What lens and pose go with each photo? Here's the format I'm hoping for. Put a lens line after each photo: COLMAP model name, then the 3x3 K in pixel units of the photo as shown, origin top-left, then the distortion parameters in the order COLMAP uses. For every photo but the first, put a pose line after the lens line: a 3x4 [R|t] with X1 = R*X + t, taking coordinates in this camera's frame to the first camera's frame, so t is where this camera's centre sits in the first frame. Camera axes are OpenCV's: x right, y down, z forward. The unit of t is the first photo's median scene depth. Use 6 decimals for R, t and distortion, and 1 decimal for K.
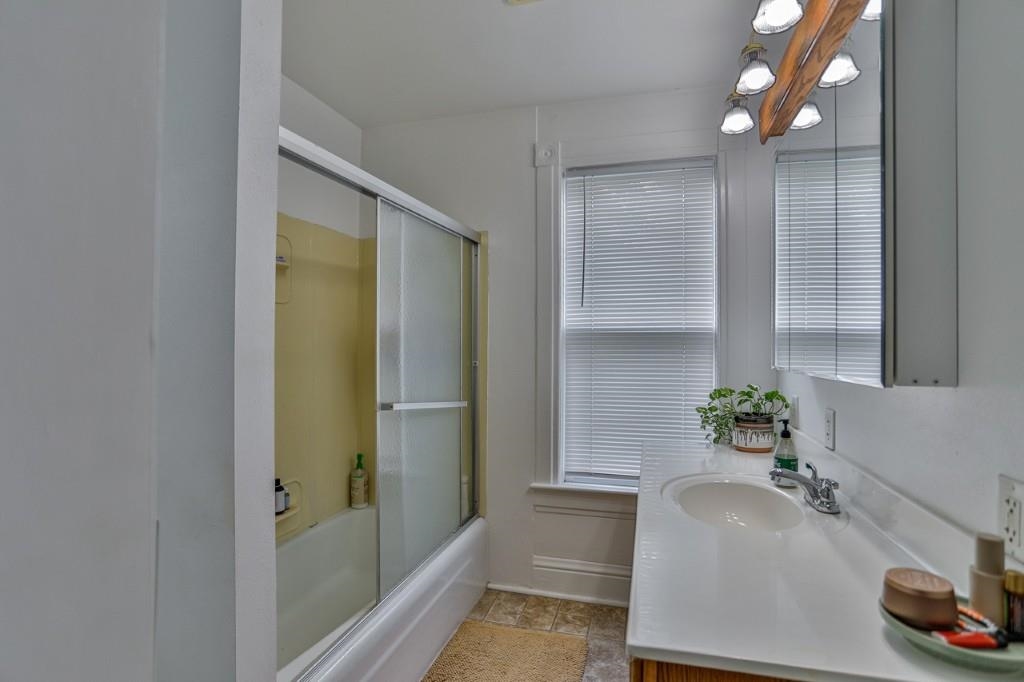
lens RADIAL K [[525.7, 0, 508.1], [0, 525.7, 339.6], [0, 0, 1]] dist [-0.047564, 0.025154]
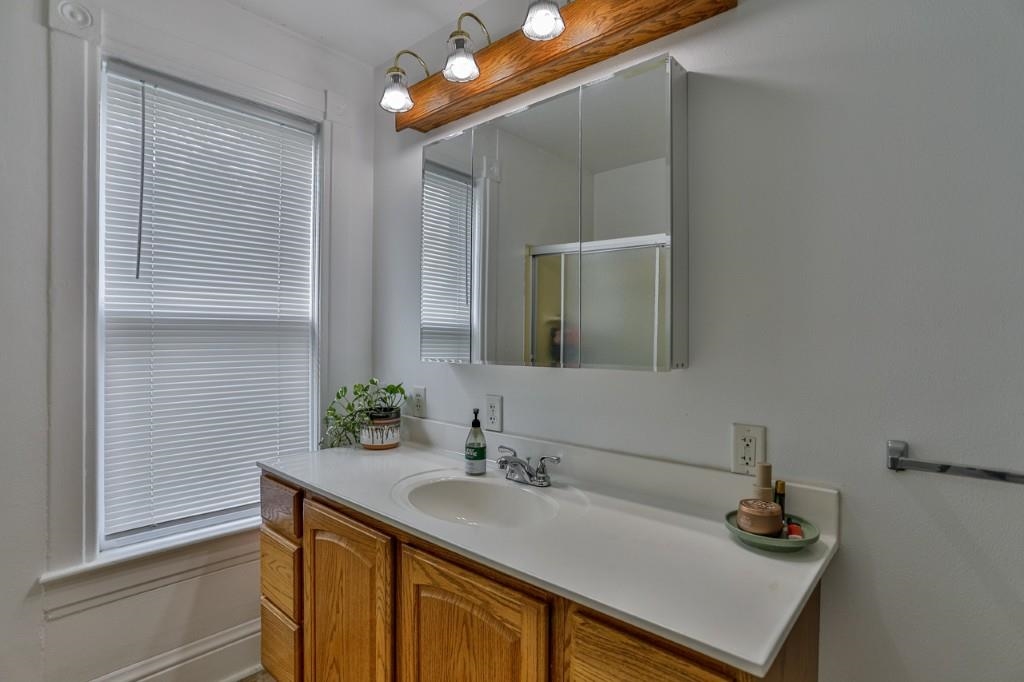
lens RADIAL K [[525.7, 0, 514.7], [0, 525.7, 342.6], [0, 0, 1]] dist [-0.047564, 0.025154]
pose [[0.449699, -0.007862, 0.893146, -0.227801], [-0.011860, 0.999821, 0.014773, 0.002239], [-0.893102, -0.017236, 0.449525, 0.284427]]
